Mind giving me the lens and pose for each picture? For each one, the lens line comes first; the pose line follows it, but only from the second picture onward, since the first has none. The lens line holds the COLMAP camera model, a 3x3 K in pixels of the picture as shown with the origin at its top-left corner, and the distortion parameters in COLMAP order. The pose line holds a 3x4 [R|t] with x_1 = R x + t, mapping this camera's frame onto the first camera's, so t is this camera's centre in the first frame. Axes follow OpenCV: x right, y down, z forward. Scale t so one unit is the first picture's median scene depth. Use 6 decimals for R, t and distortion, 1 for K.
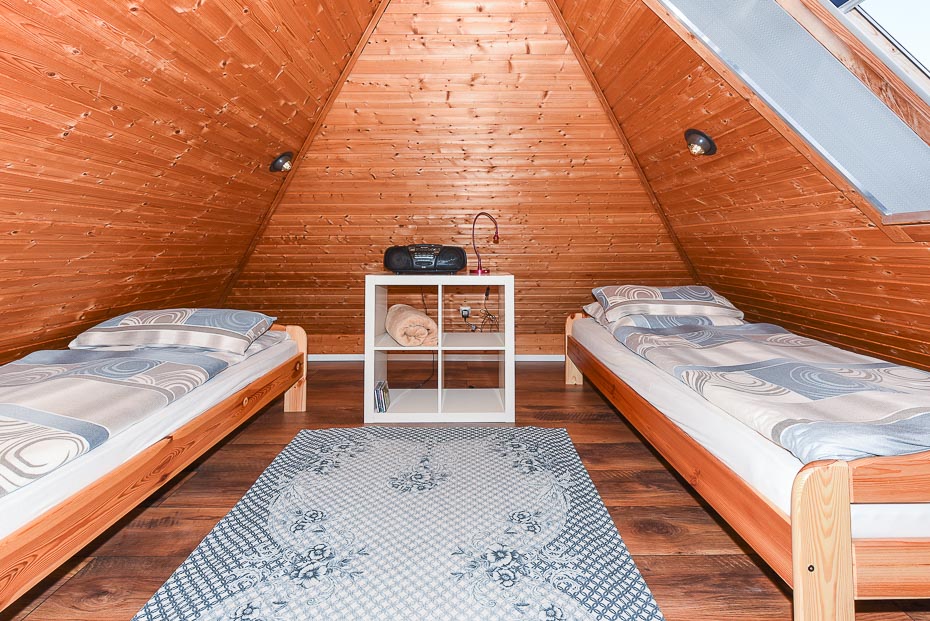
lens RADIAL K [[410.0, 0, 450.7], [0, 410.0, 244.7], [0, 0, 1]] dist [-0.002542, -0.000359]
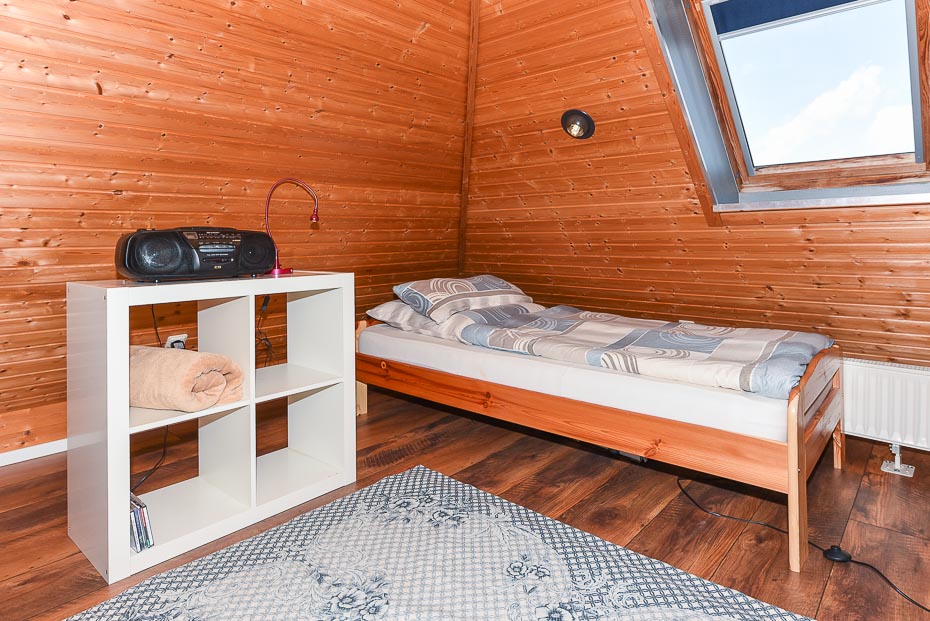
lens RADIAL K [[546.8, 0, 480.6], [0, 546.8, 252.6], [0, 0, 1]] dist [0.003406, 0.002168]
pose [[0.654965, -0.024857, 0.755250, -0.511737], [0.001452, 0.999498, 0.031637, 0.015192], [-0.755658, -0.019624, 0.654672, 0.291350]]
